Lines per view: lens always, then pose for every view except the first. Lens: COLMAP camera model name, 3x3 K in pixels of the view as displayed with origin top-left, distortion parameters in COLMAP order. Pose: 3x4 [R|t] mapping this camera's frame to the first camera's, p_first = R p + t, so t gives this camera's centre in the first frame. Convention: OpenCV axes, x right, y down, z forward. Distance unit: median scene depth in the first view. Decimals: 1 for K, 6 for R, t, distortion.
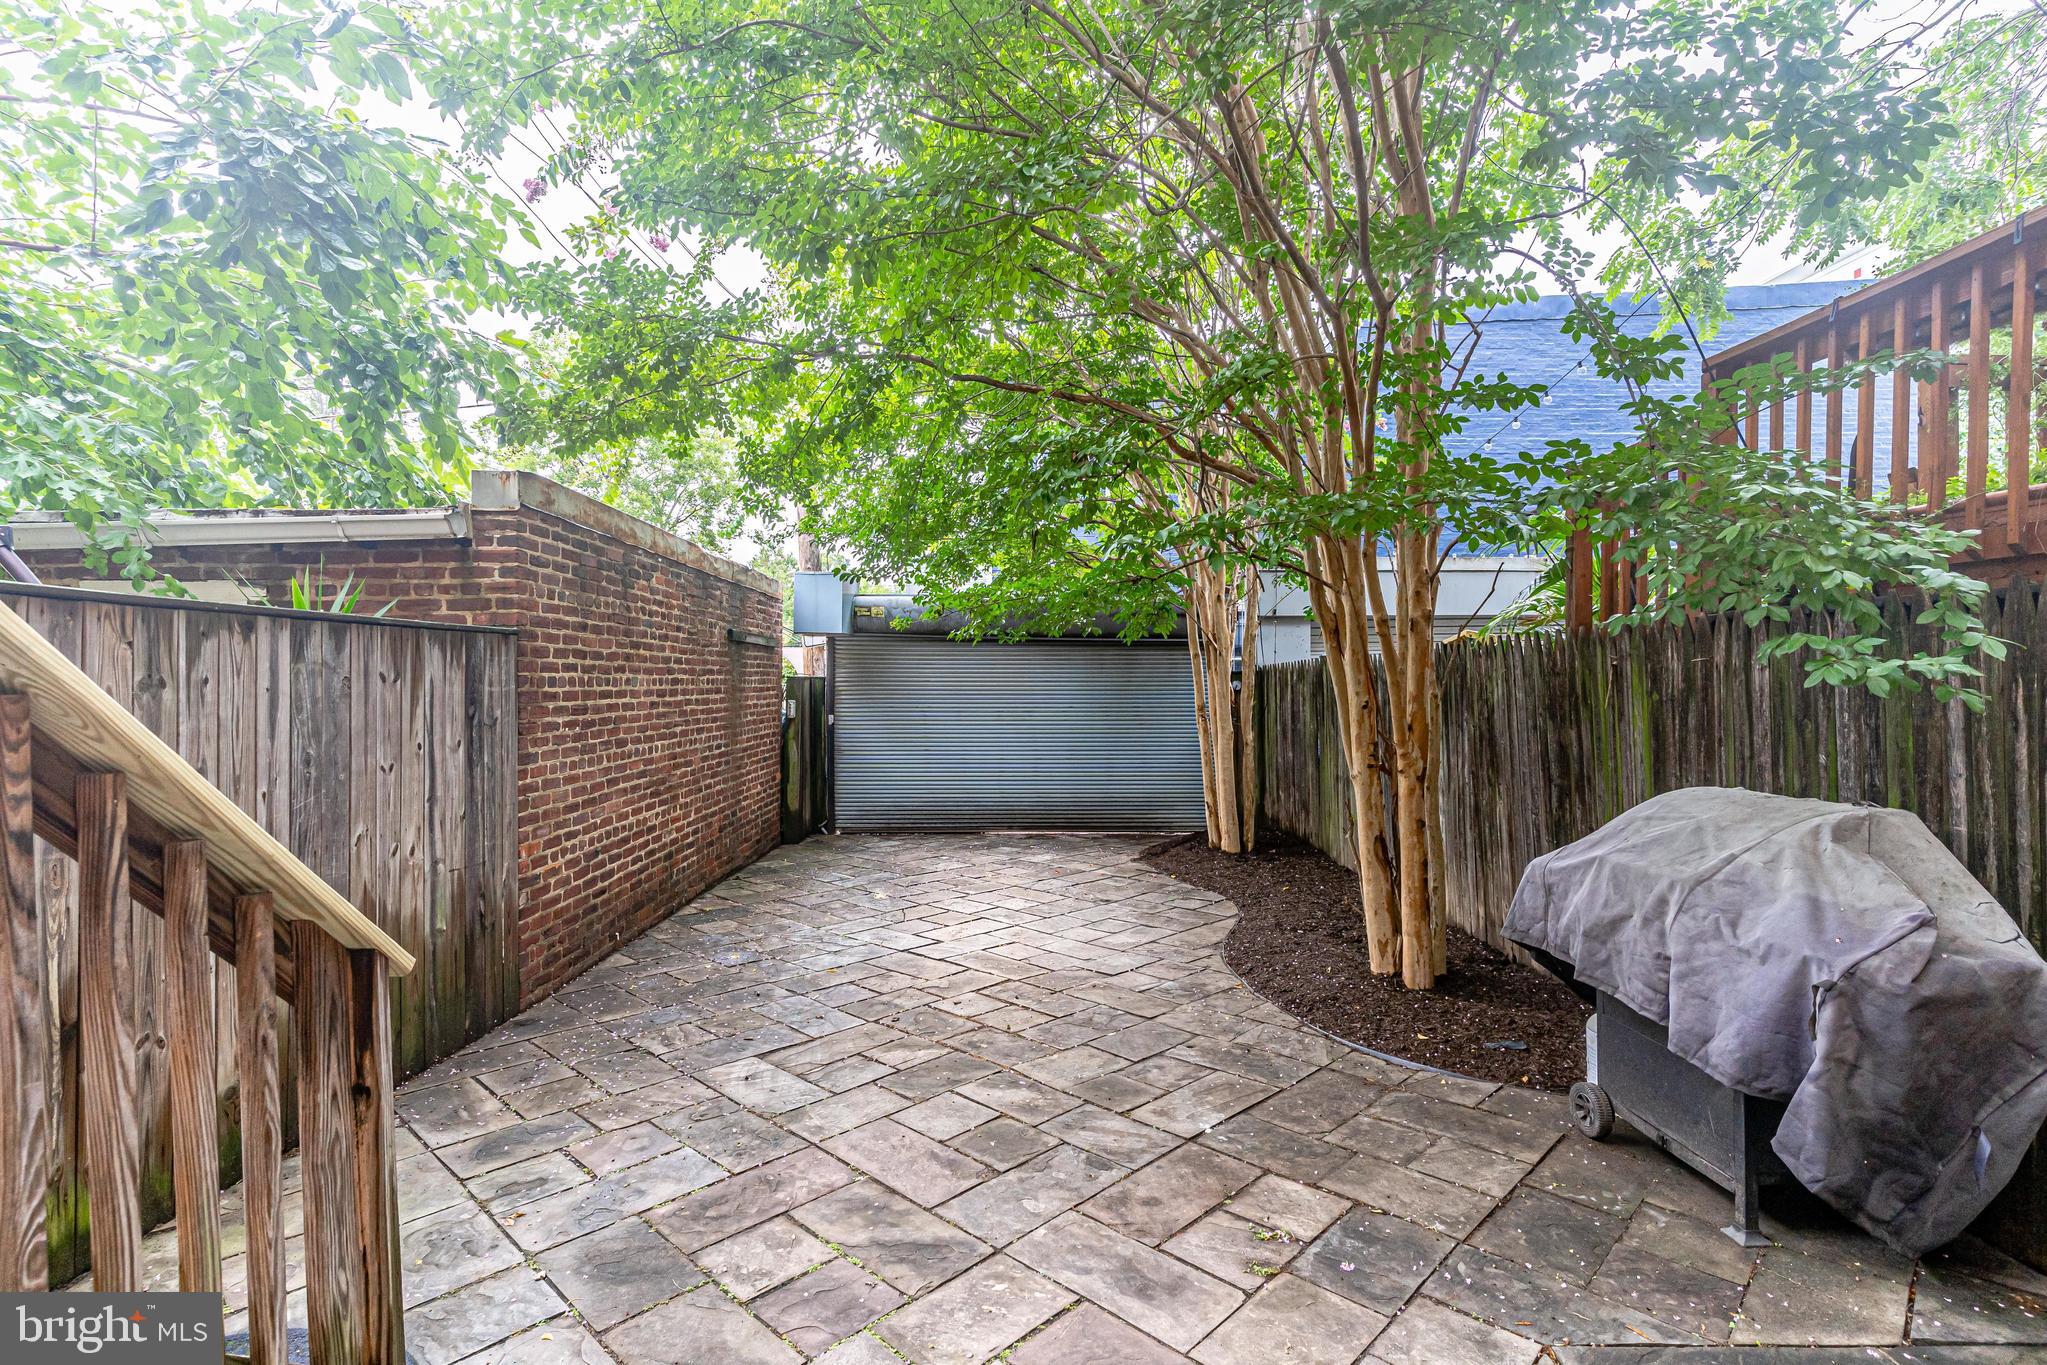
lens RADIAL K [[1003.3, 0, 1027.8], [0, 1003.3, 669.2], [0, 0, 1]] dist [-0.060821, 0.036115]
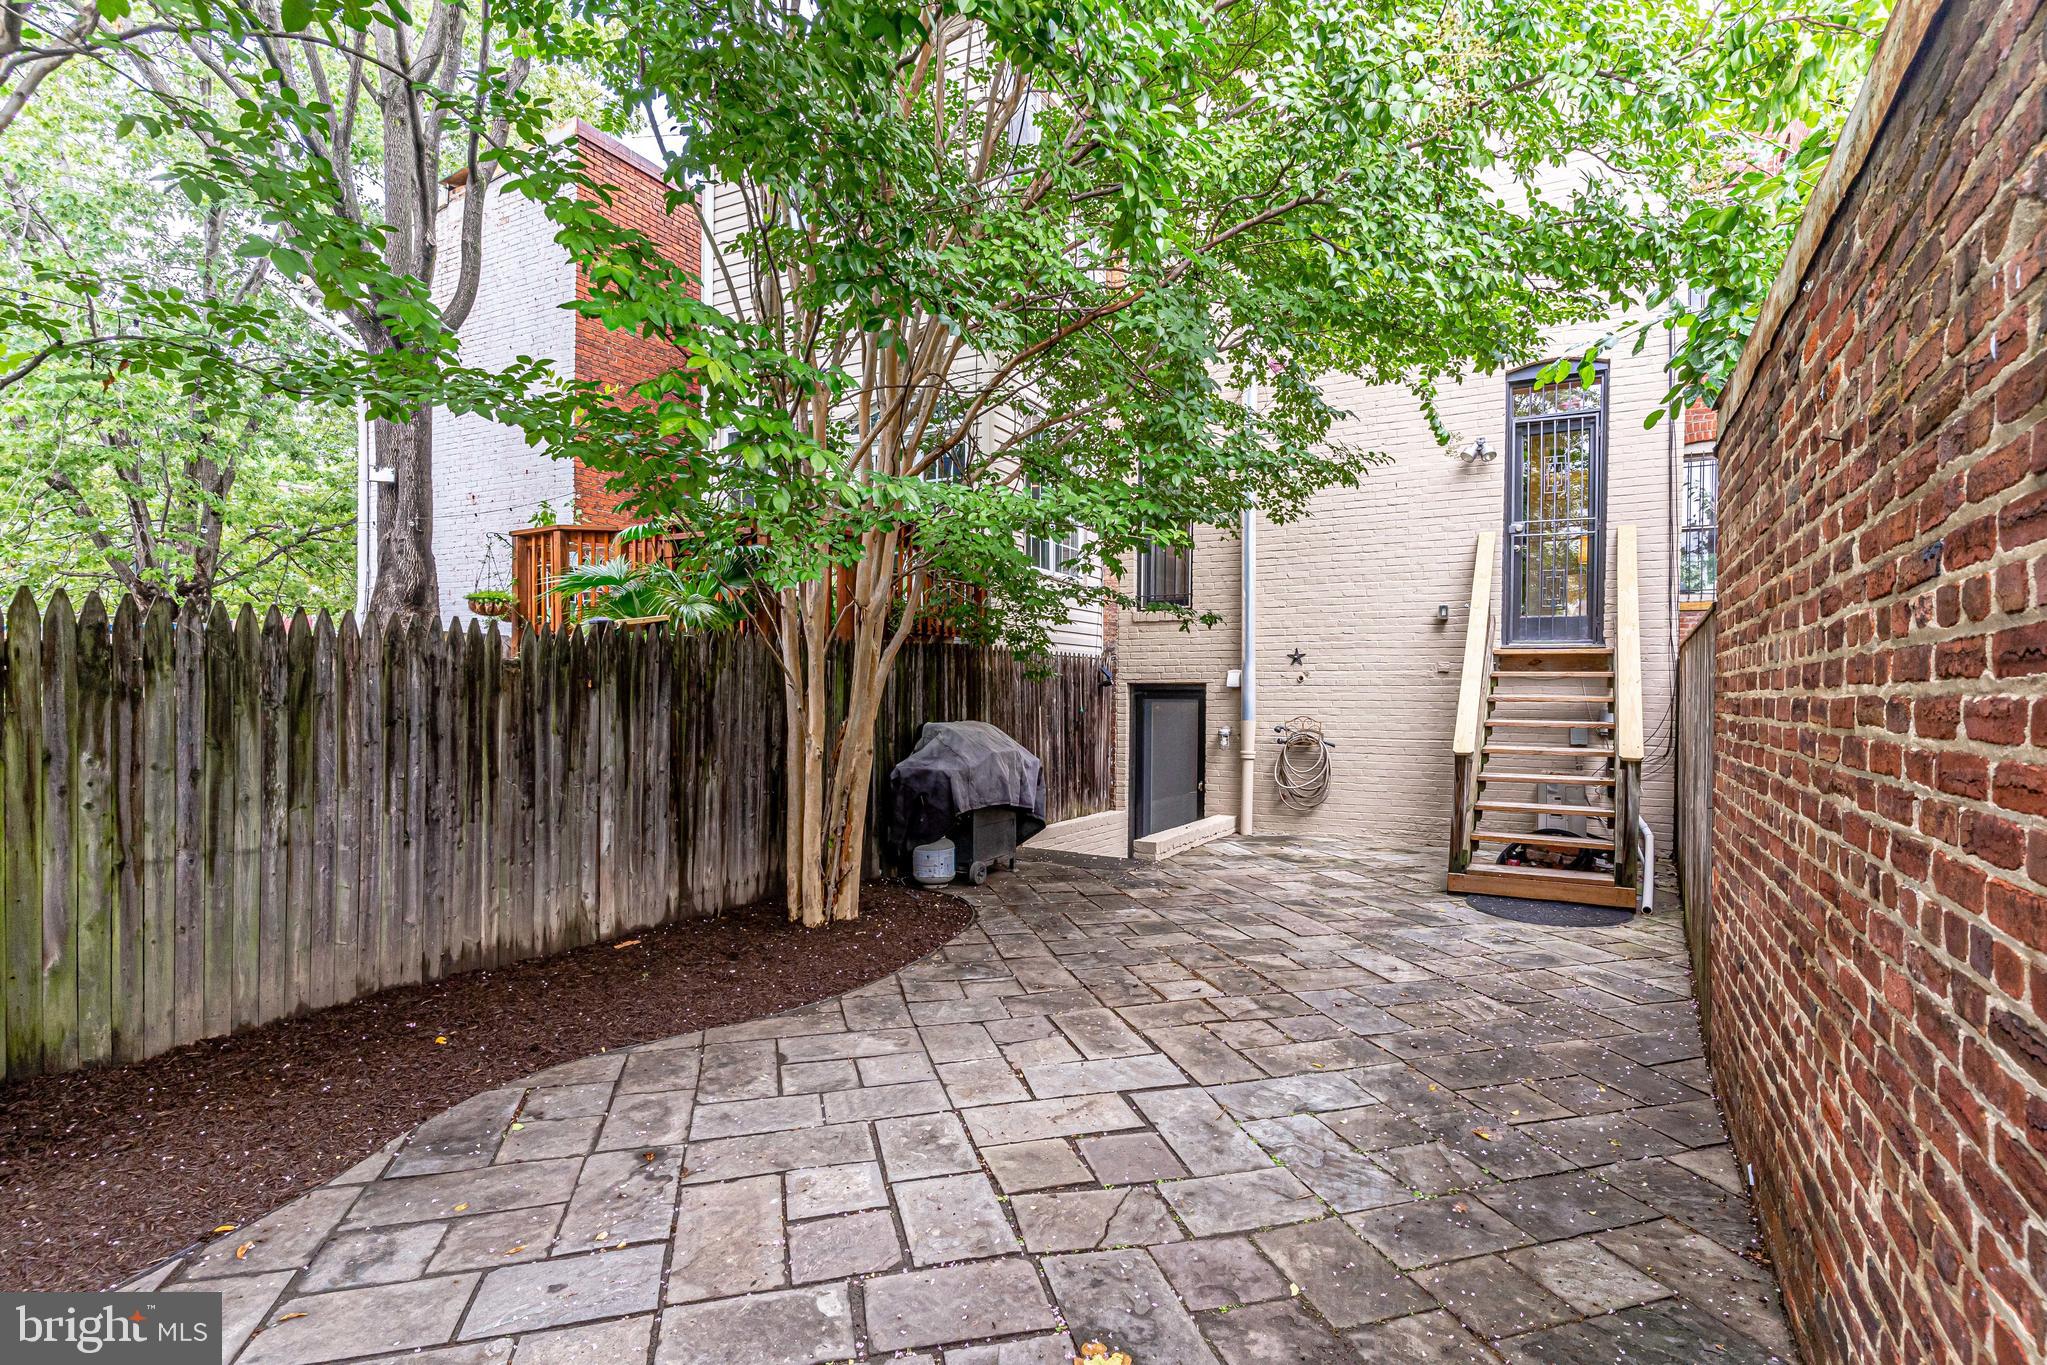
lens RADIAL K [[1003.3, 0, 1027.8], [0, 1003.3, 669.2], [0, 0, 1]] dist [-0.060821, 0.036115]
pose [[-0.867072, 0.006064, 0.498146, -0.423190], [-0.012271, 0.999363, -0.033525, 0.050244], [-0.498032, -0.035181, -0.866445, 1.964012]]
